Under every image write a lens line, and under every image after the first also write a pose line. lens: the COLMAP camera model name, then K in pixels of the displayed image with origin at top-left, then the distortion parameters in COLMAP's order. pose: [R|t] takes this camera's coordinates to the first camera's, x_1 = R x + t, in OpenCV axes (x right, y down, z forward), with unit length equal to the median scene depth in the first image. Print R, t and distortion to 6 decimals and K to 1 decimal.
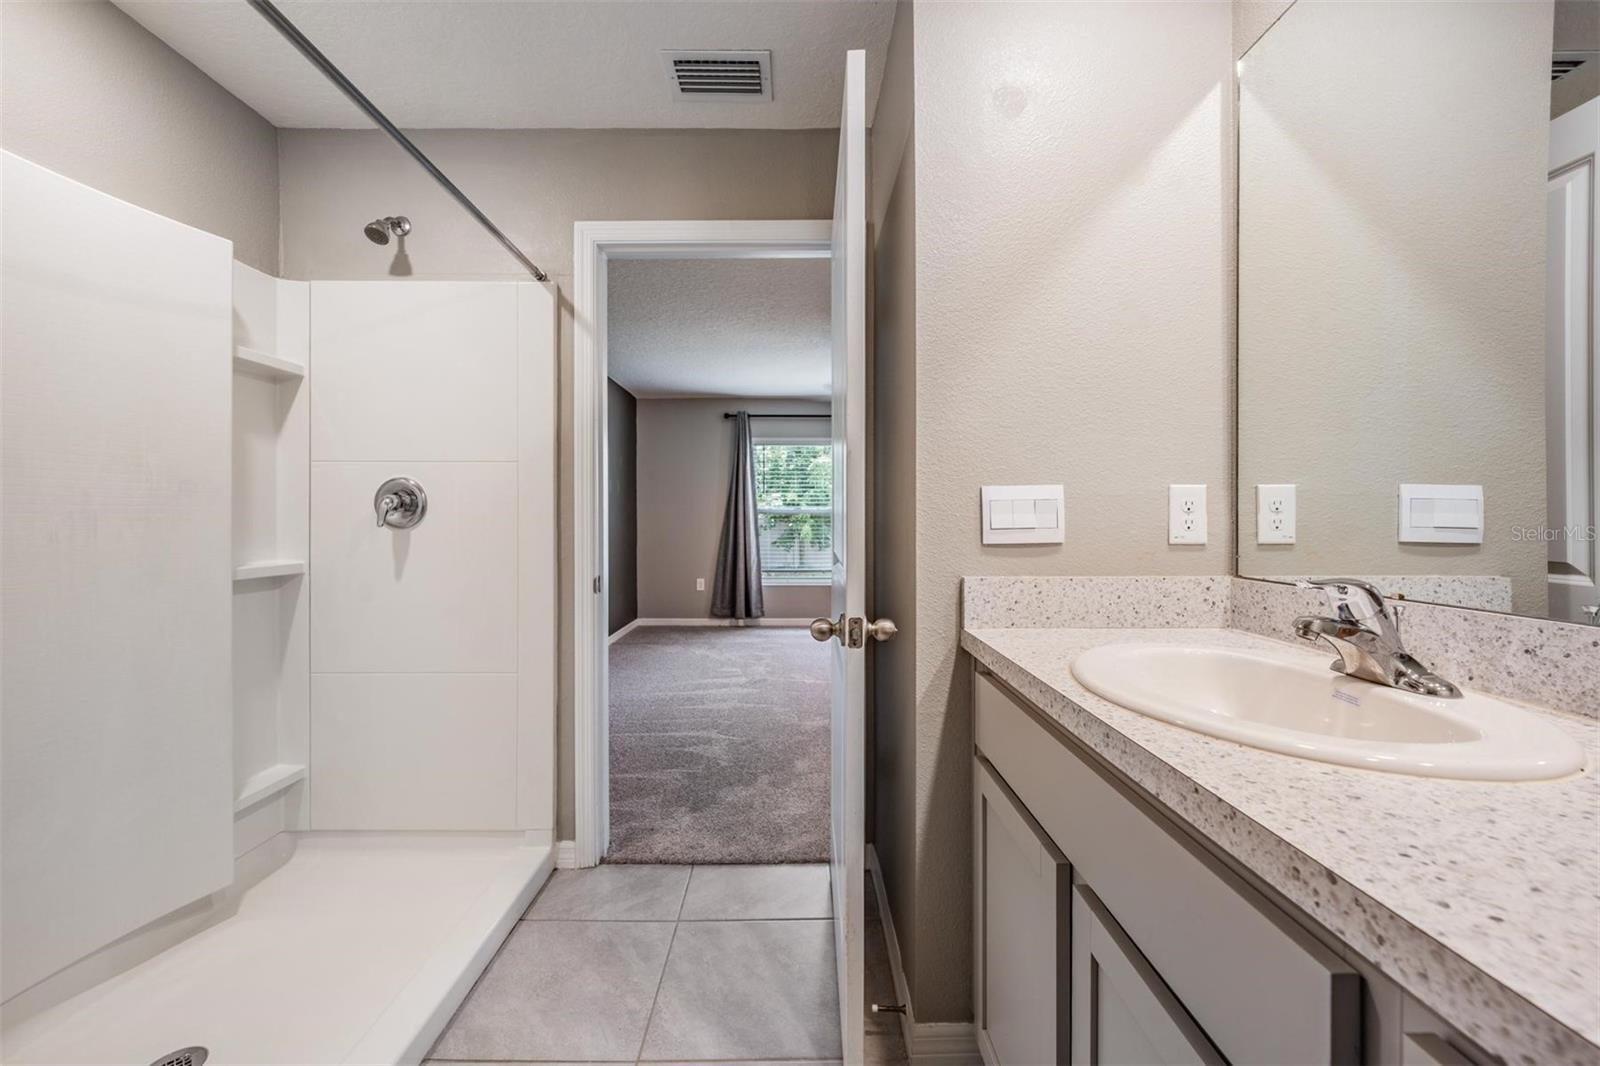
lens RADIAL K [[614.5, 0, 799.6], [0, 614.5, 524.0], [0, 0, 1]] dist [0.000819, -0.000301]
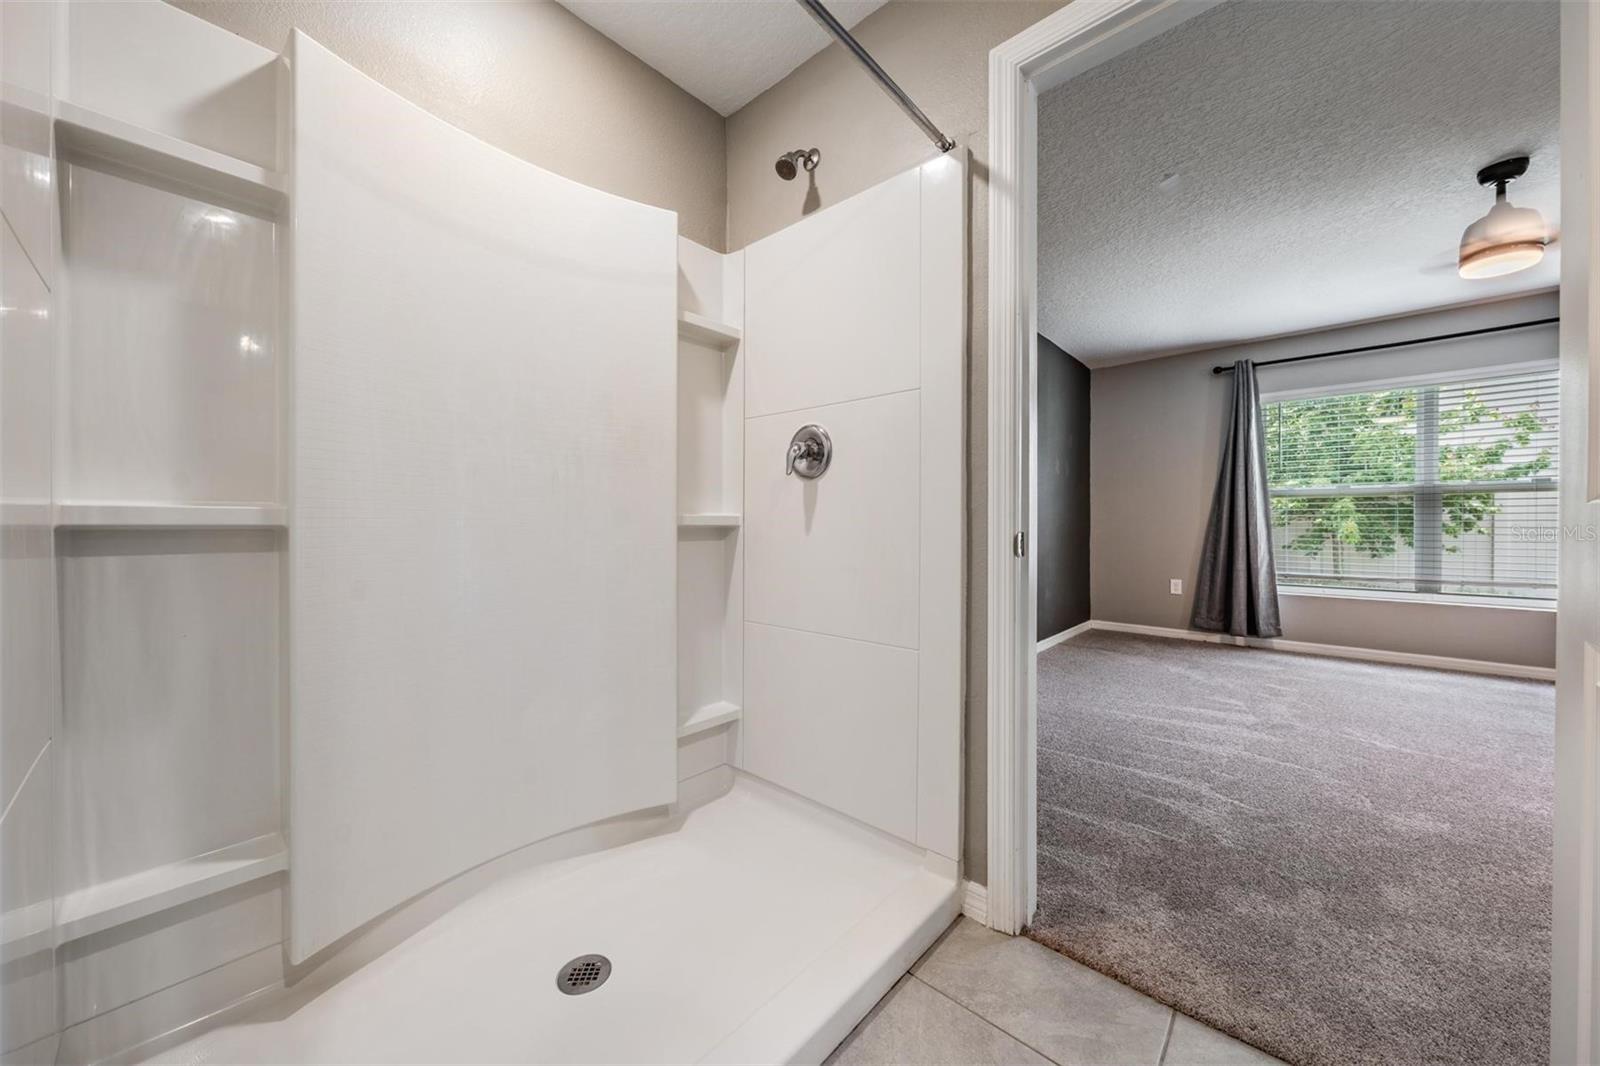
lens RADIAL K [[565.8, 0, 792.9], [0, 565.8, 528.3], [0, 0, 1]] dist [-0.000579, -0.000296]
pose [[0.732697, 0.002929, -0.680549, -0.072279], [-0.007801, 0.999961, -0.004095, 0.084030], [0.680511, 0.008310, 0.732691, 0.333326]]
